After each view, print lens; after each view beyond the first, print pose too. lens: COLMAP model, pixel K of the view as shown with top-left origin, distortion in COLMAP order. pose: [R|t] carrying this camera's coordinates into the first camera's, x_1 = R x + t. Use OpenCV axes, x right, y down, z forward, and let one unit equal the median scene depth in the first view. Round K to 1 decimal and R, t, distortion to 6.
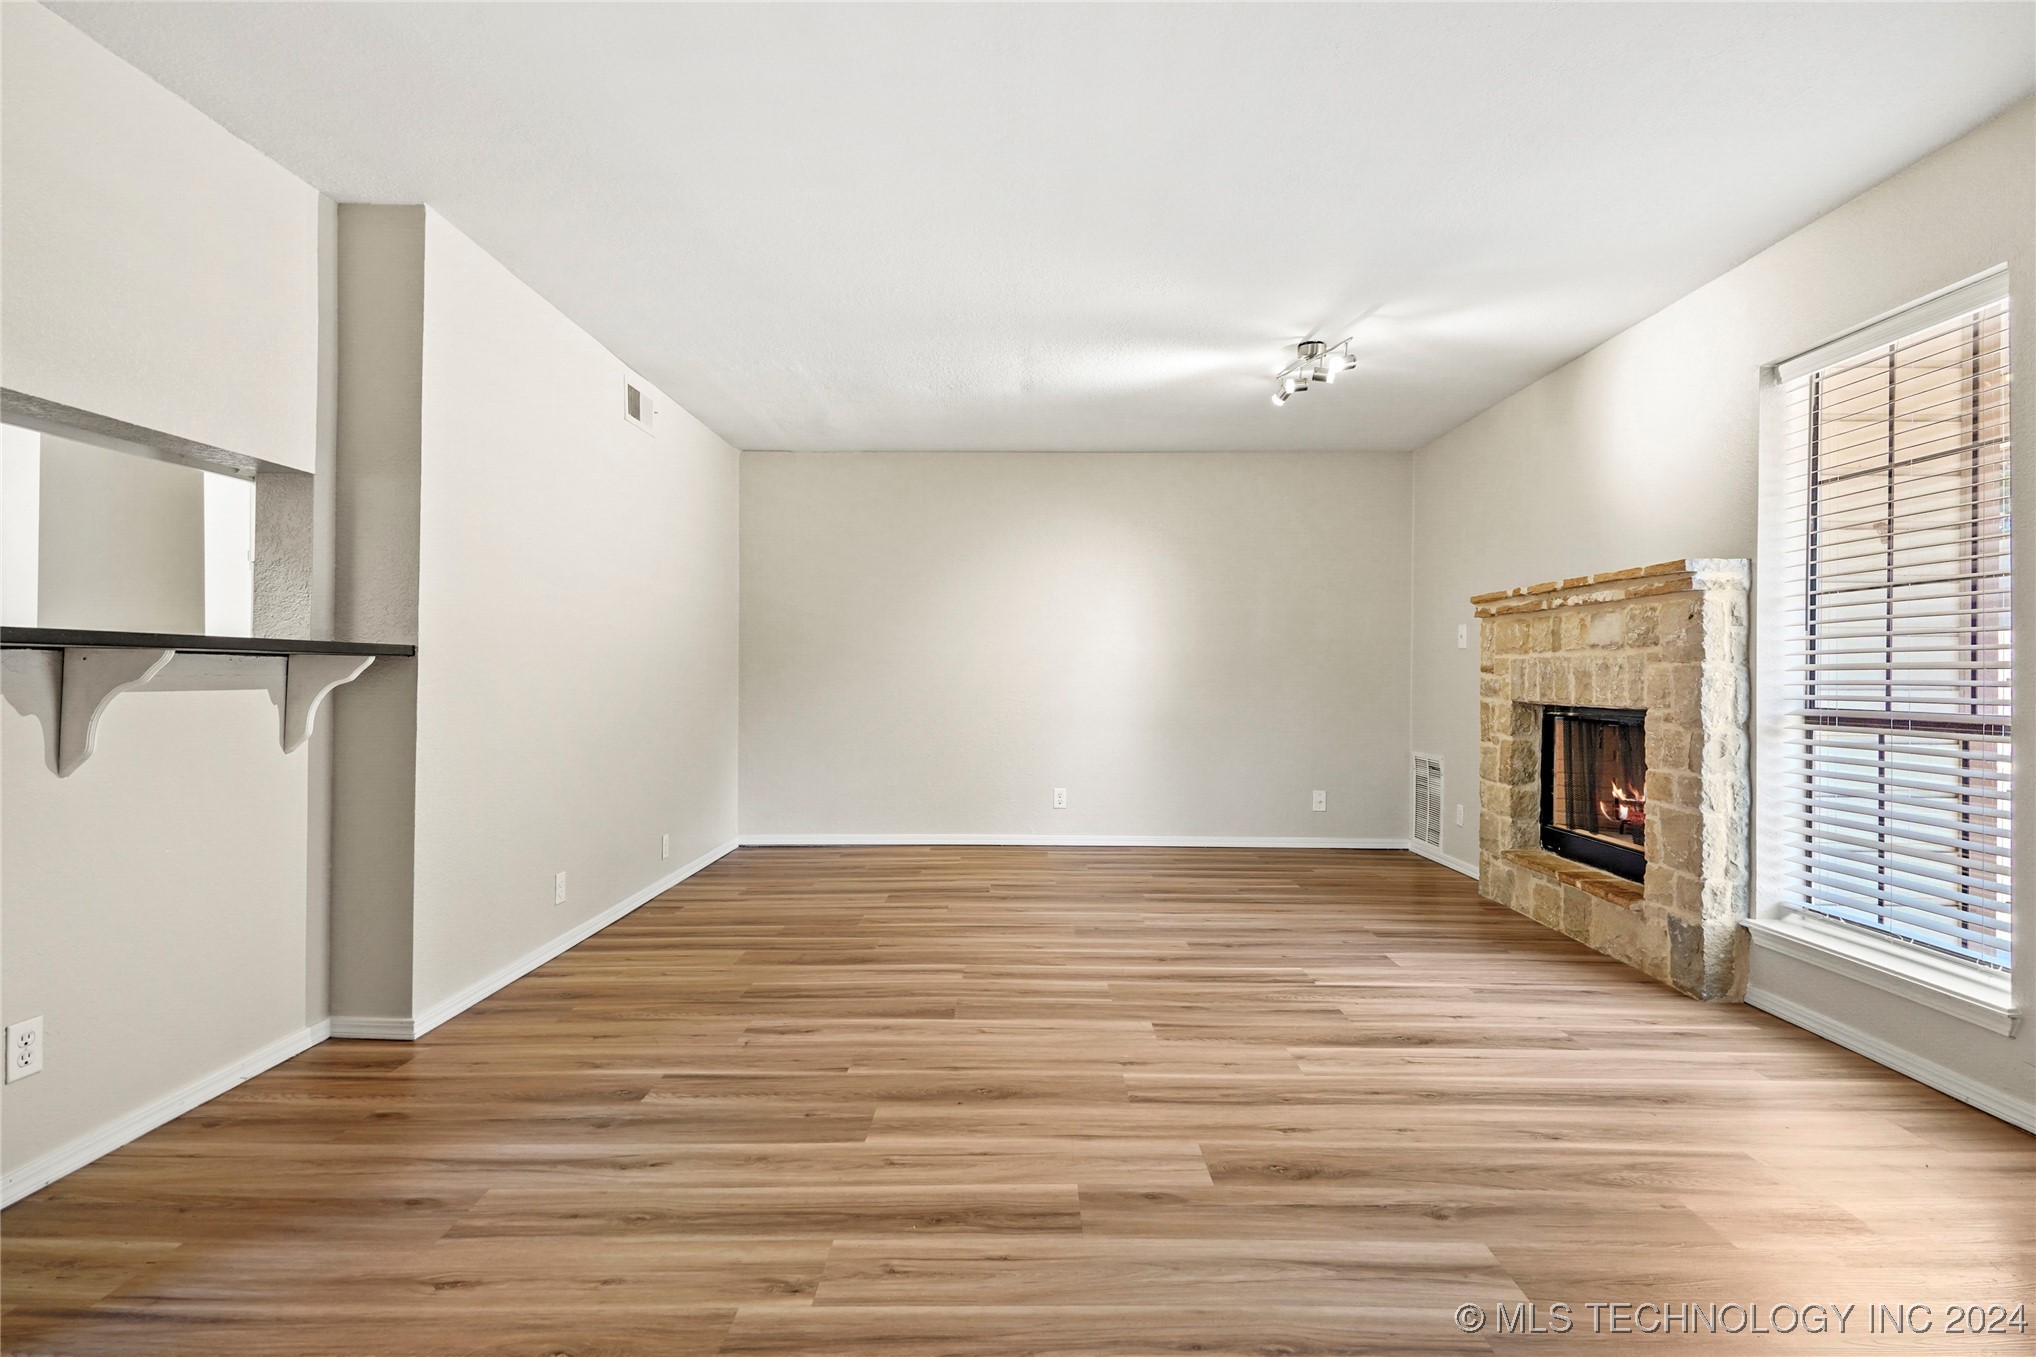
lens RADIAL K [[945.8, 0, 1016.8], [0, 945.8, 651.7], [0, 0, 1]] dist [0.013250, -0.000272]
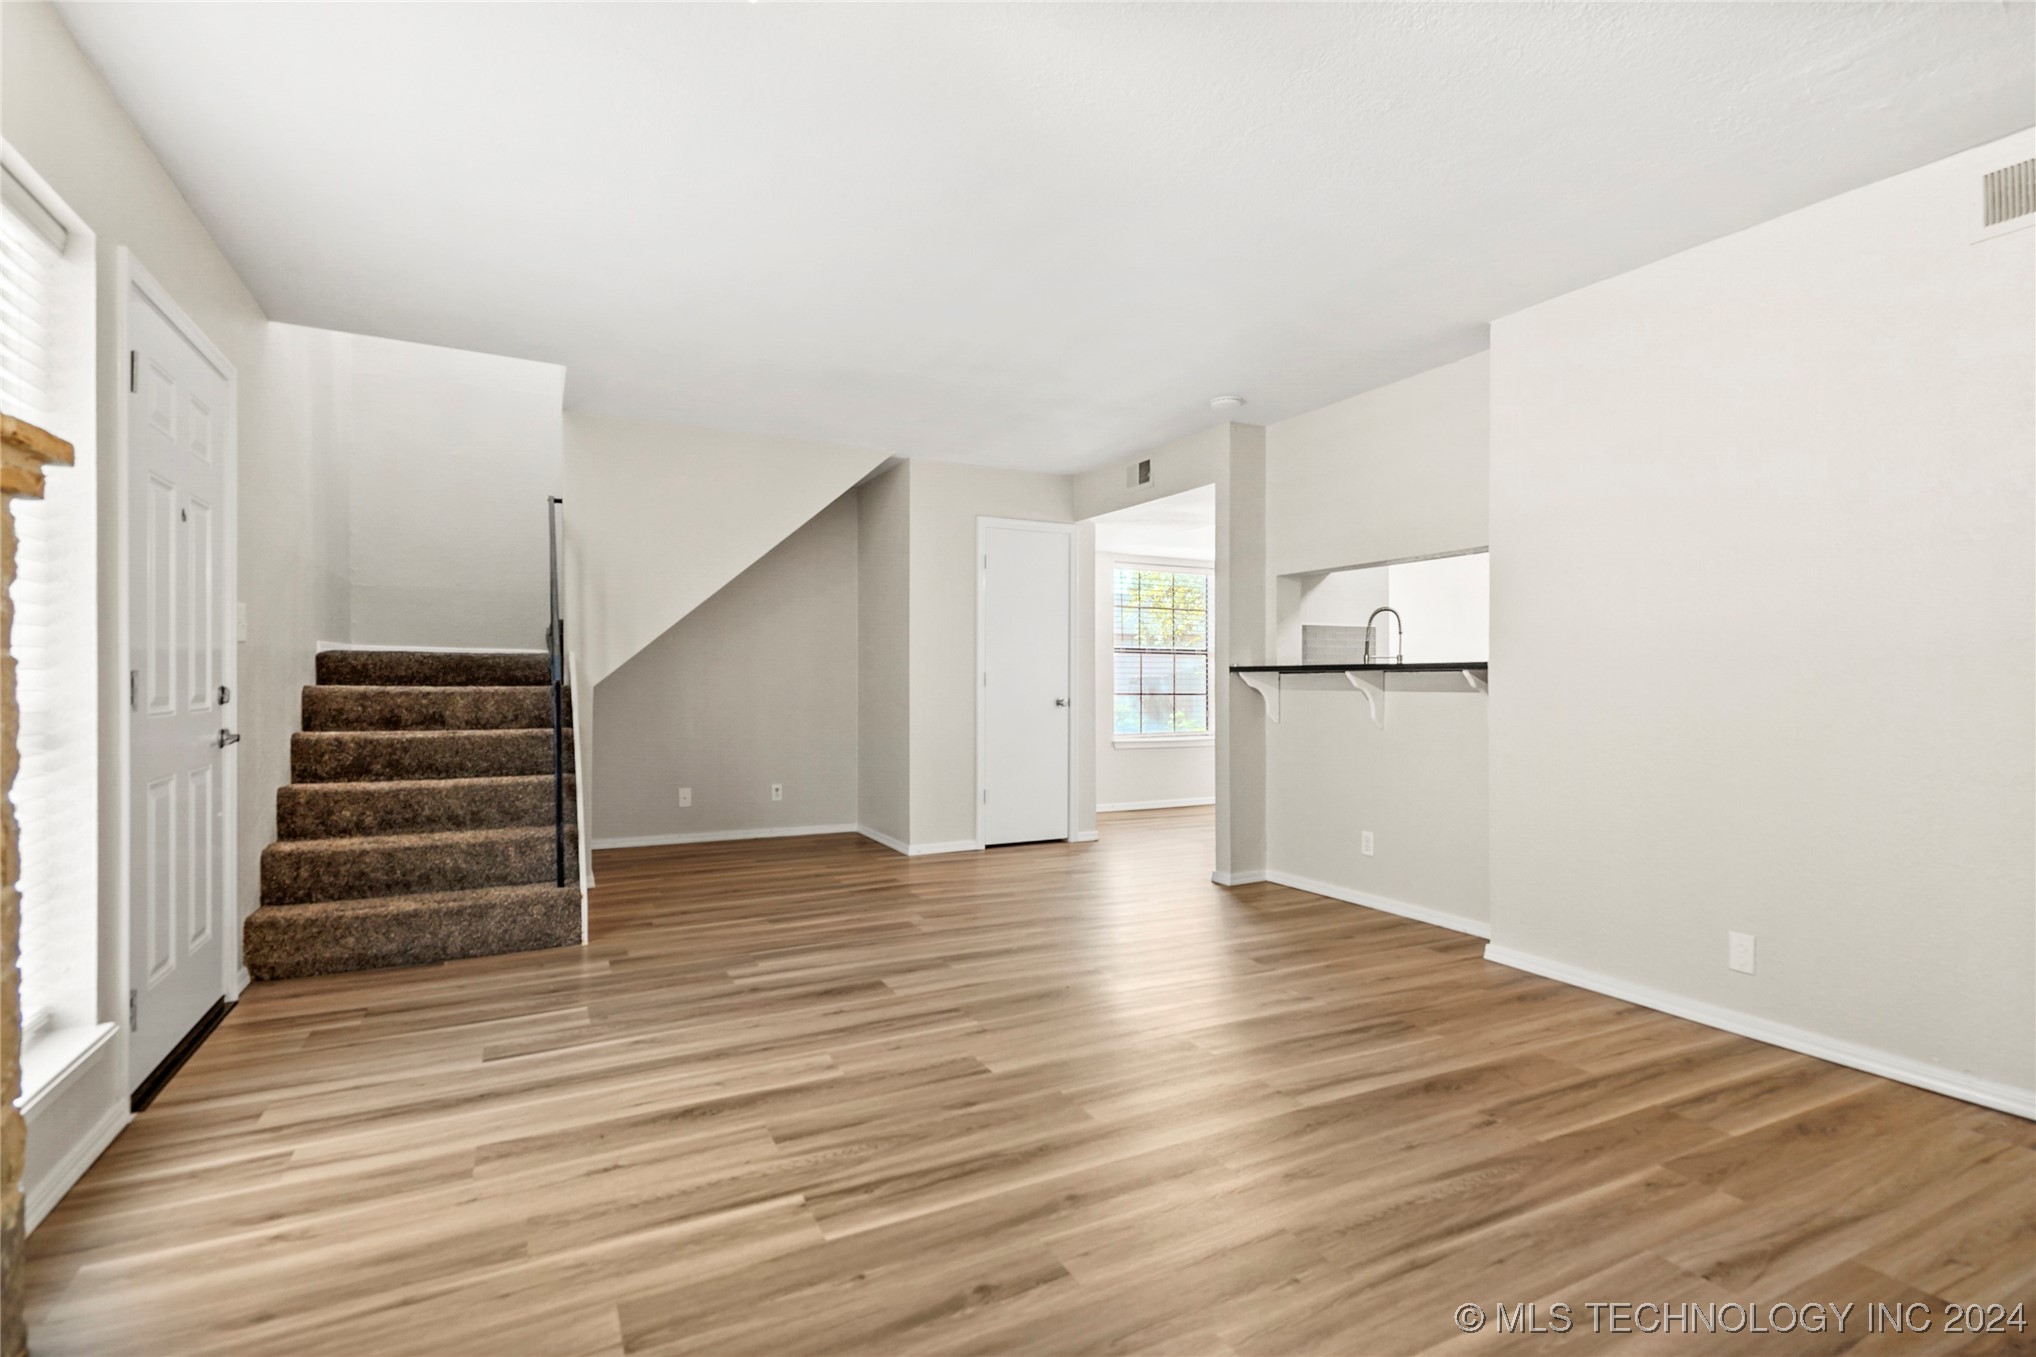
lens RADIAL K [[941.6, 0, 1018.0], [0, 941.6, 678.5], [0, 0, 1]] dist [-0.001023, -0.000944]
pose [[-0.885799, -0.005618, -0.464035, 0.532768], [0.005057, 0.999751, -0.021756, 0.041267], [0.464041, -0.021618, -0.885550, 1.800013]]
